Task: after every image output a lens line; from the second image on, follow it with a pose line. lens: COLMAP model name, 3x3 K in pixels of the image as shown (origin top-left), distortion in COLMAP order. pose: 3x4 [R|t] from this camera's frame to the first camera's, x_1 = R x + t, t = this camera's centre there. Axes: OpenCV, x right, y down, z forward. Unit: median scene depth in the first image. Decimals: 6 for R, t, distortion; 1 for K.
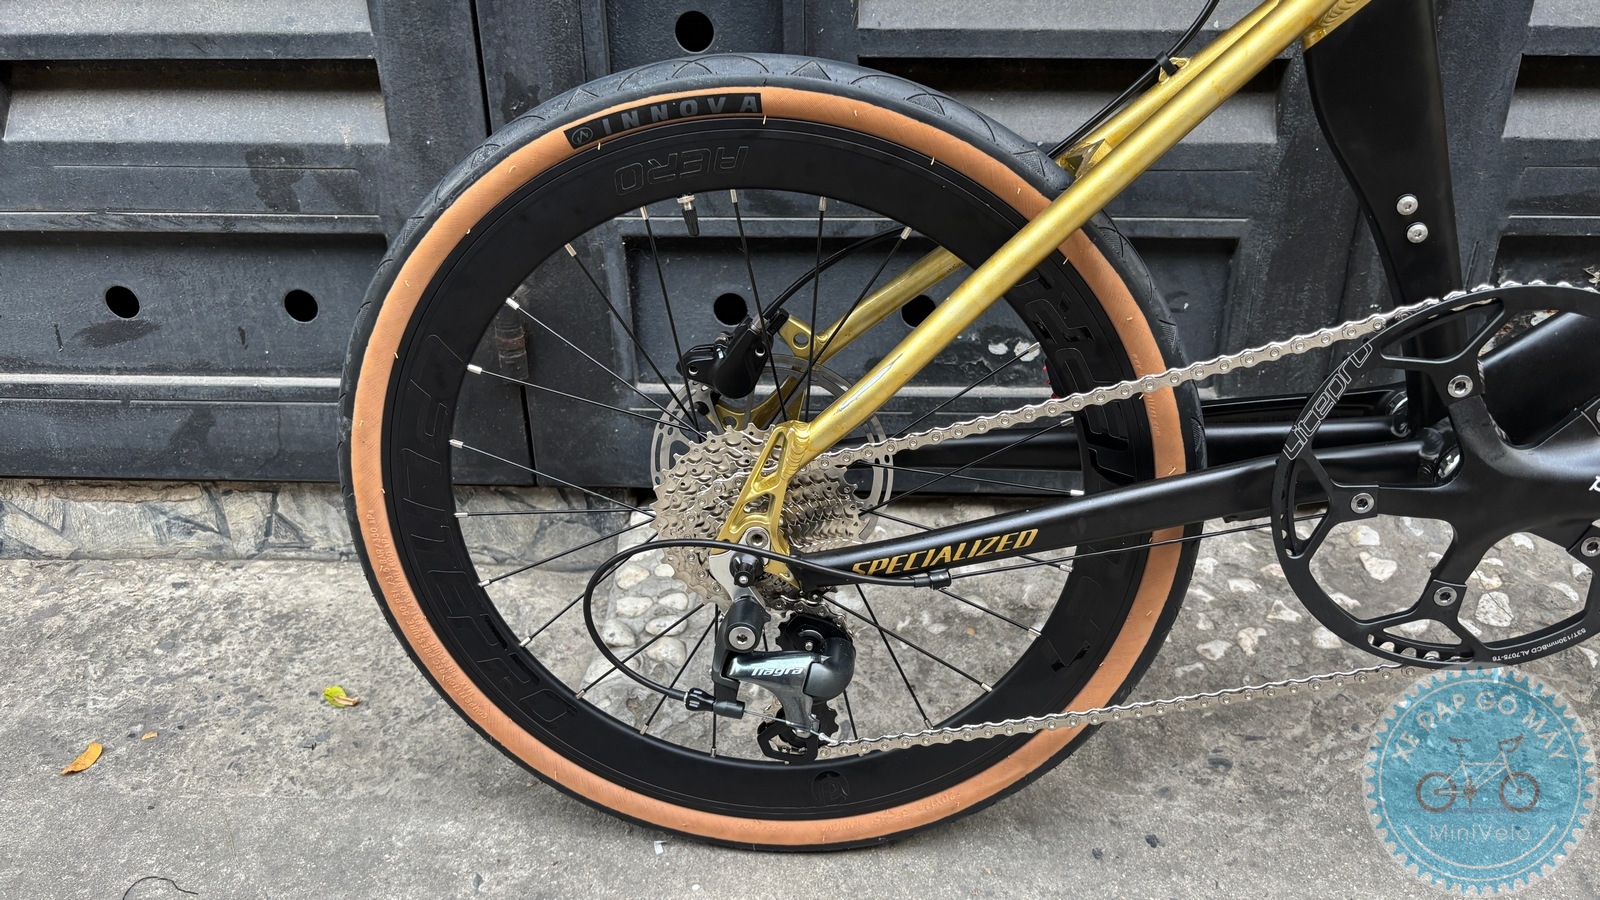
lens RADIAL K [[1219.4, 0, 805.6], [0, 1219.4, 466.1], [0, 0, 1]] dist [0.040688, -0.061707]
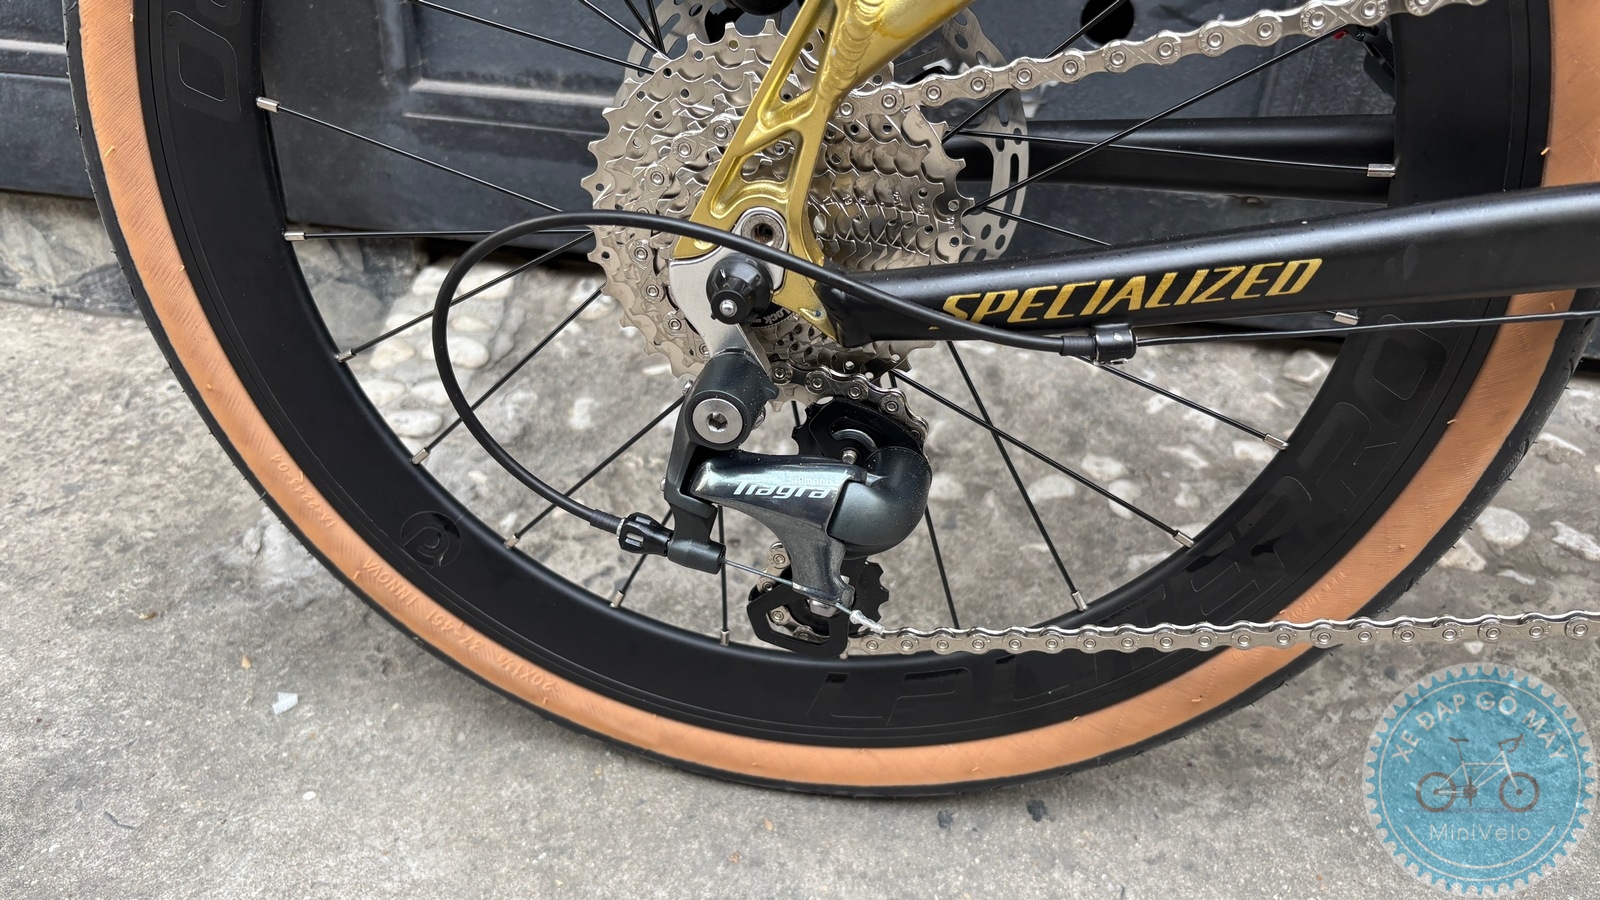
lens RADIAL K [[1219.4, 0, 807.7], [0, 1219.4, 467.7], [0, 0, 1]] dist [0.040688, -0.061707]
pose [[0.993123, 0.105385, -0.050989, 0.160438], [-0.100600, 0.990961, 0.088743, 0.077207], [0.059880, -0.083003, 0.994749, 0.338082]]
